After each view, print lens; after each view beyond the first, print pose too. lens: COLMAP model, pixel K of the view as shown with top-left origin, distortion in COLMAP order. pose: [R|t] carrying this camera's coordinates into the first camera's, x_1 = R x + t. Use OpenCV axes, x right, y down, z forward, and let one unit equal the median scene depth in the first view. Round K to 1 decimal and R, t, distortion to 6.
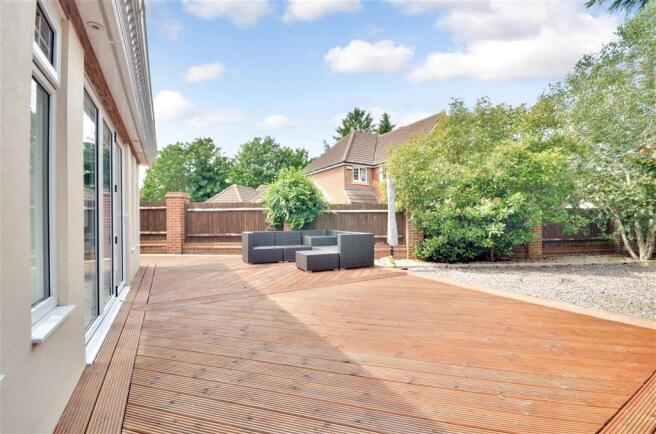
lens RADIAL K [[286.4, 0, 326.9], [0, 286.4, 212.7], [0, 0, 1]] dist [0.002115, 0.000093]
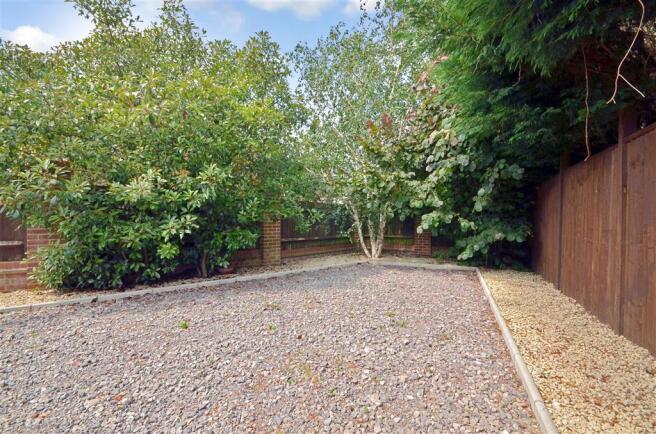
lens RADIAL K [[286.4, 0, 324.7], [0, 286.4, 219.6], [0, 0, 1]] dist [0.002115, 0.000093]
pose [[0.826307, 0.004038, 0.563205, 0.415958], [-0.015371, 0.999764, 0.015384, 0.025781], [-0.563010, -0.021369, 0.826174, 0.302927]]
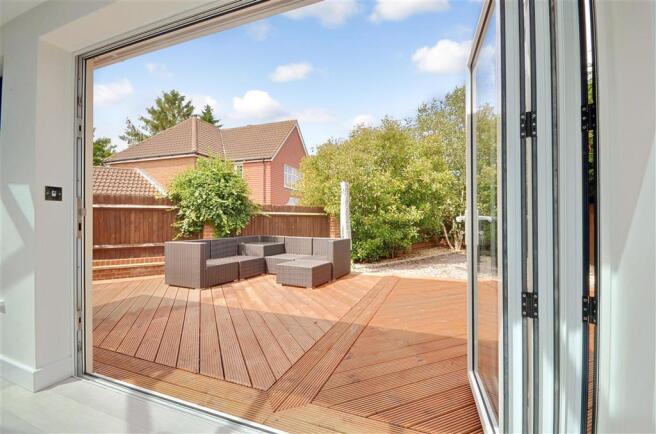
lens RADIAL K [[286.4, 0, 333.1], [0, 286.4, 217.3], [0, 0, 1]] dist [0.002115, 0.000093]
pose [[0.775519, 0.016211, 0.631116, -0.356075], [-0.022198, 0.999752, 0.001598, 0.001592], [-0.630933, -0.015249, 0.775687, 0.220624]]
